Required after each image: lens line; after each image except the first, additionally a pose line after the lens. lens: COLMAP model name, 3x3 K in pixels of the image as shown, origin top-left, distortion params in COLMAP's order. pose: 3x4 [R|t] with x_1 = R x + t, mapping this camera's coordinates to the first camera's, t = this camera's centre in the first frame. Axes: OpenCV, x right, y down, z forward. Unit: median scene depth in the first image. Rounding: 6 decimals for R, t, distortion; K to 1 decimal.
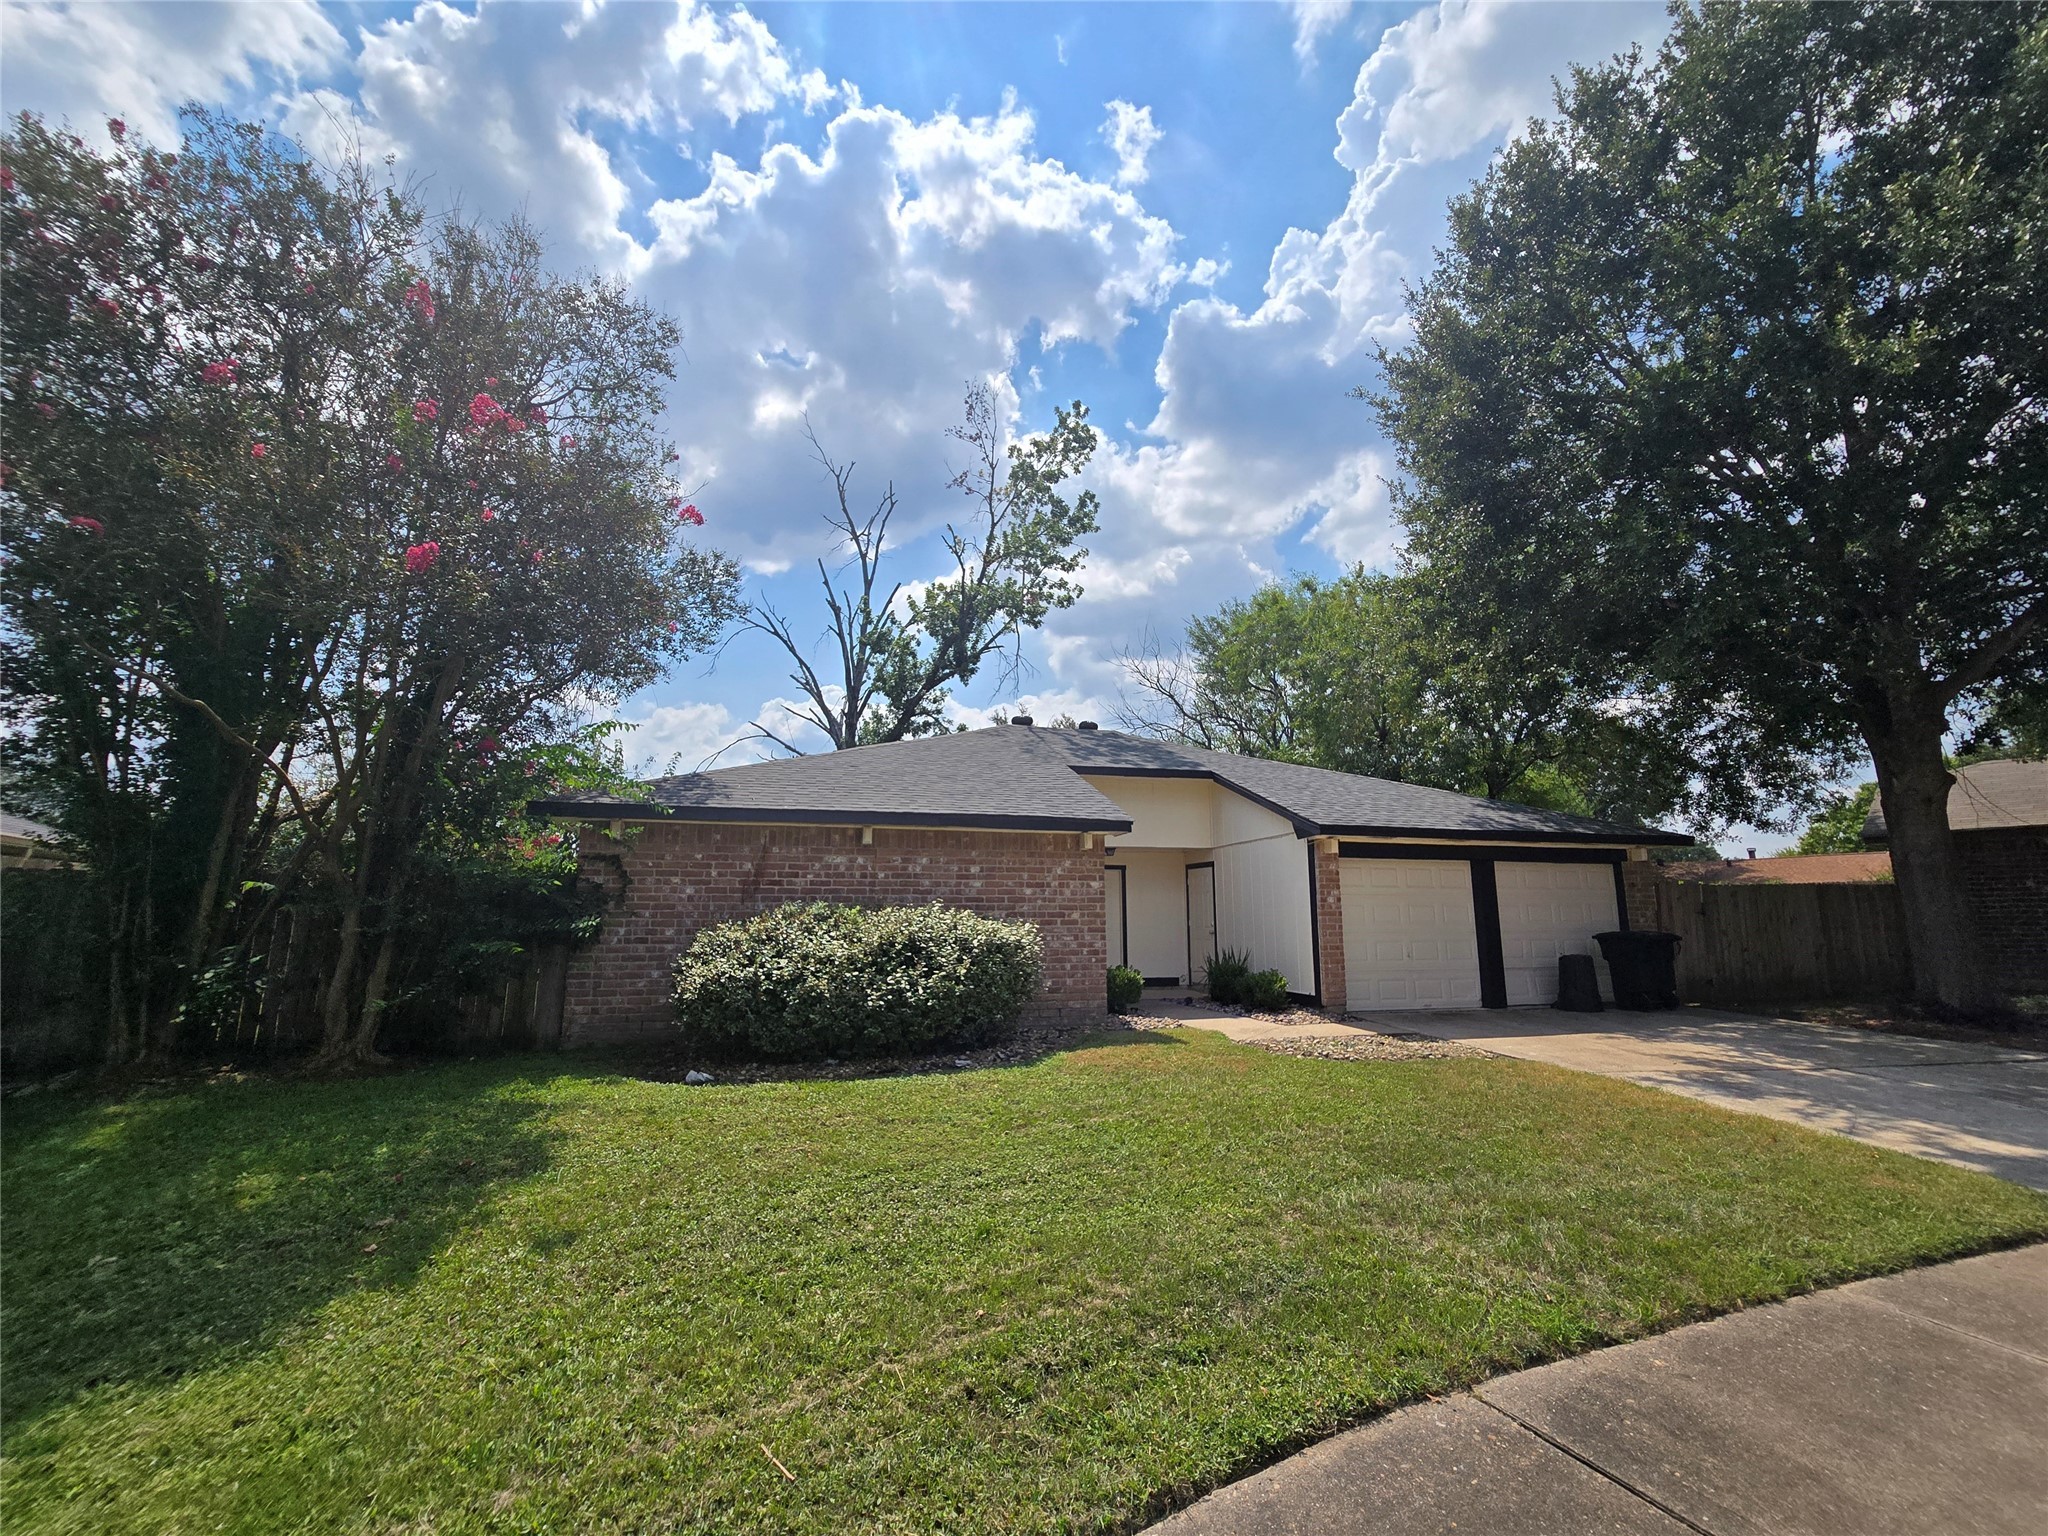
lens RADIAL K [[839.6, 0, 1025.7], [0, 839.6, 767.4], [0, 0, 1]] dist [-0.003213, 0.000178]
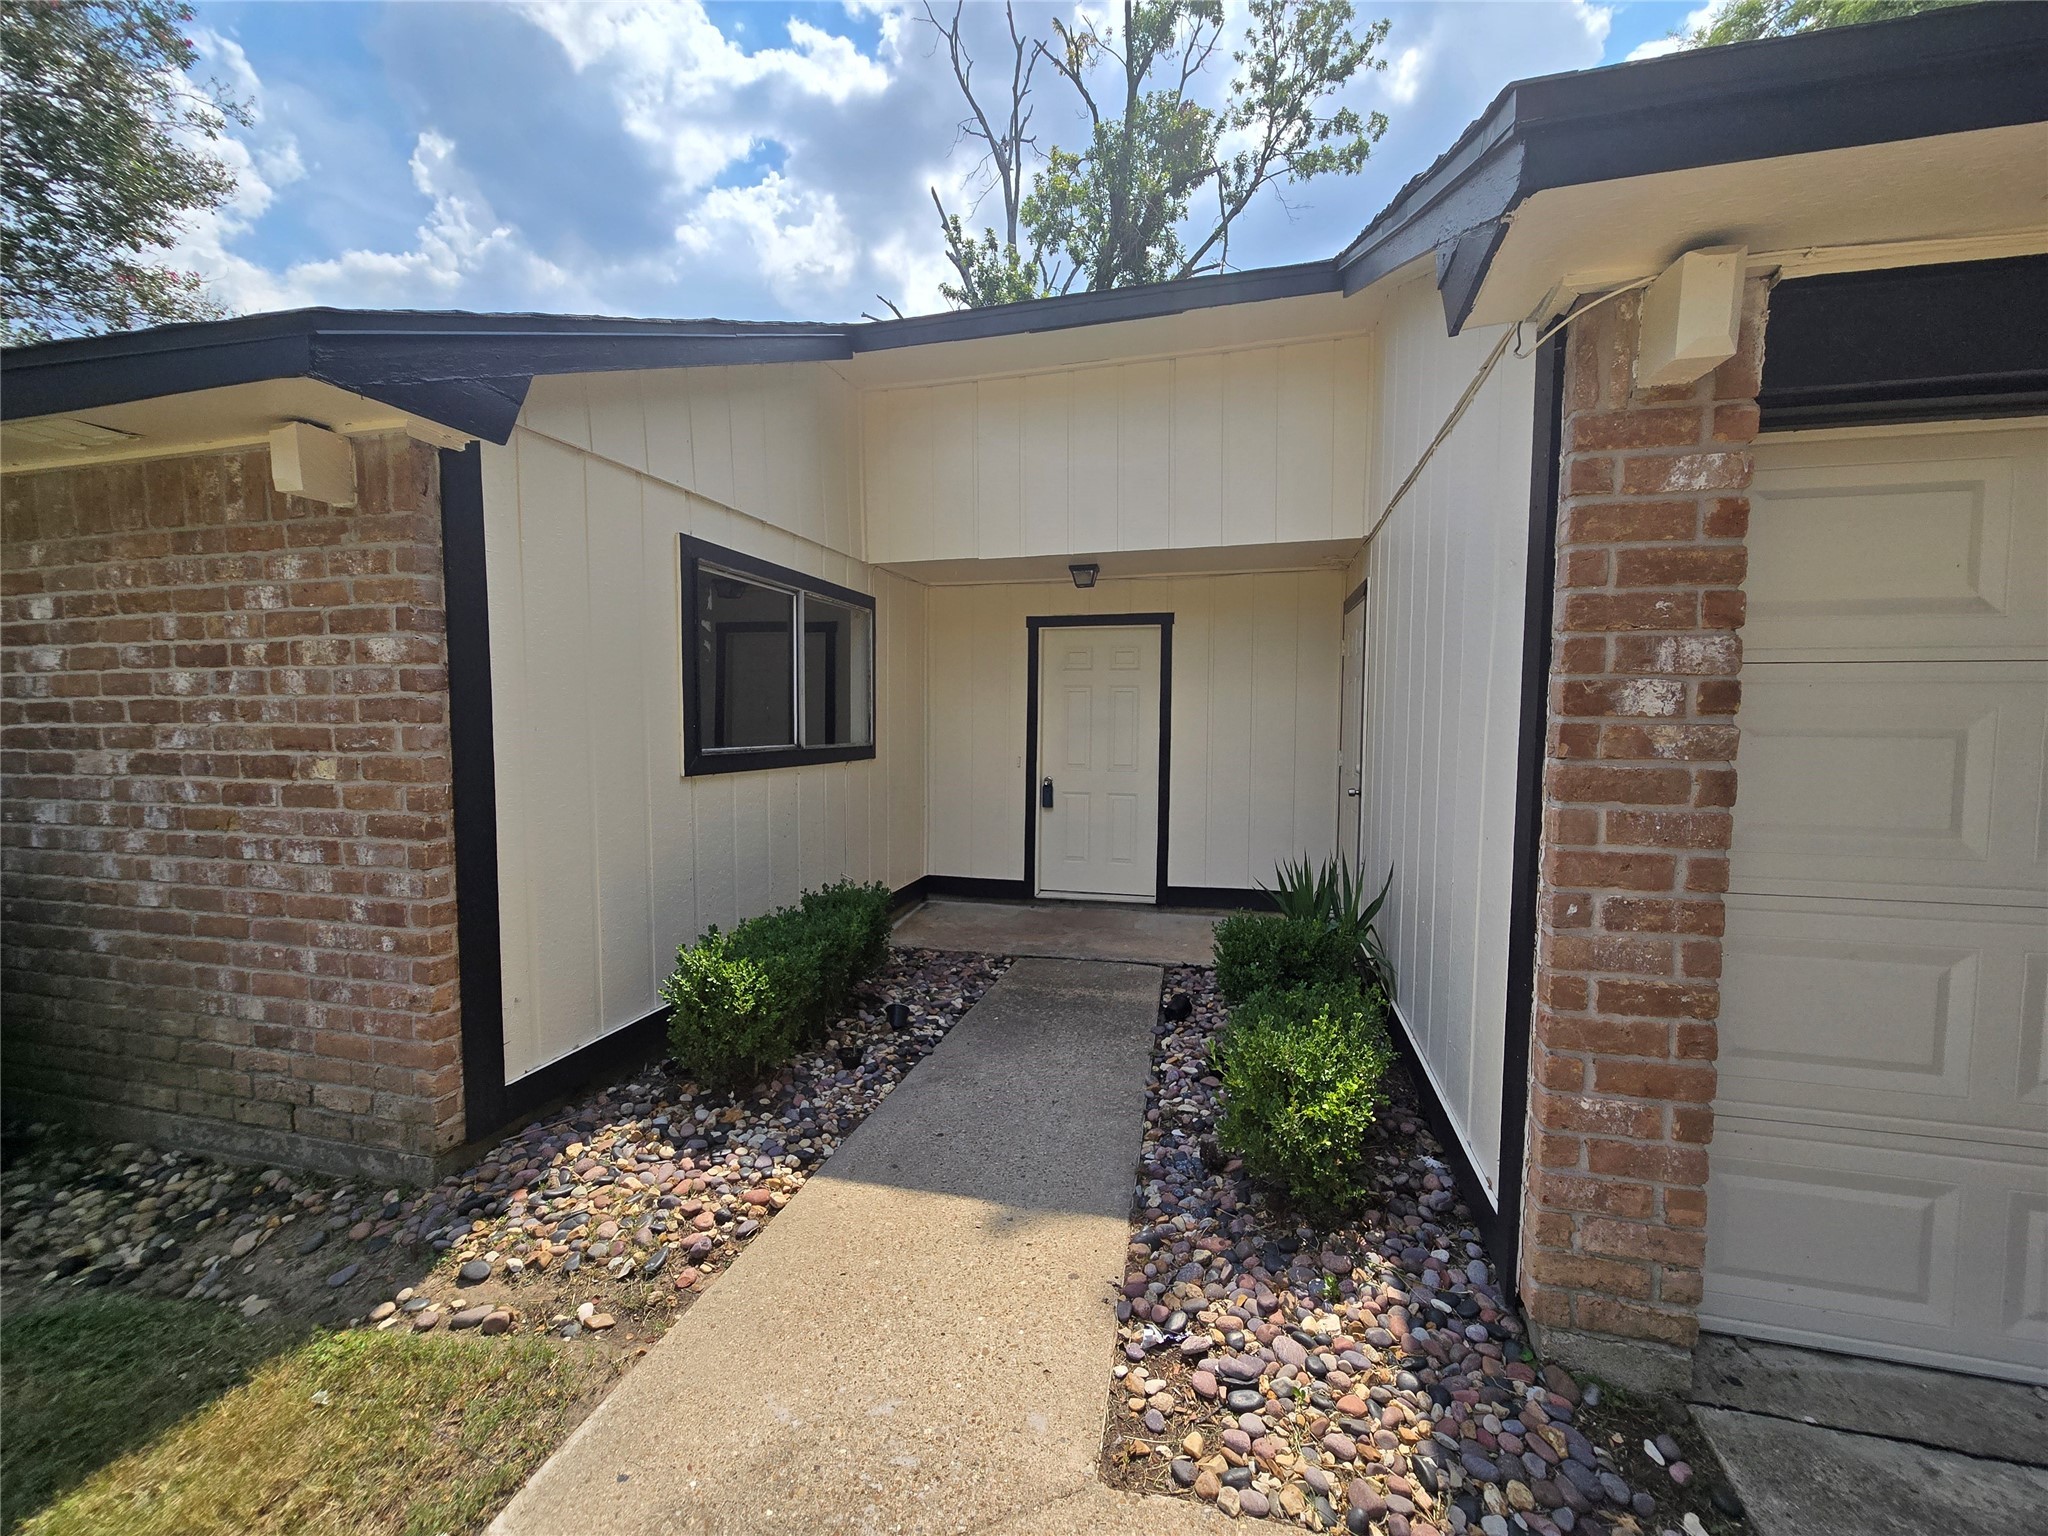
lens RADIAL K [[839.6, 0, 1030.2], [0, 839.6, 771.0], [0, 0, 1]] dist [-0.003213, 0.000178]
pose [[0.870942, 0.032883, -0.490285, 0.373230], [0.086363, 0.971984, 0.218605, 0.139474], [0.483737, -0.232735, 0.843702, 0.889483]]
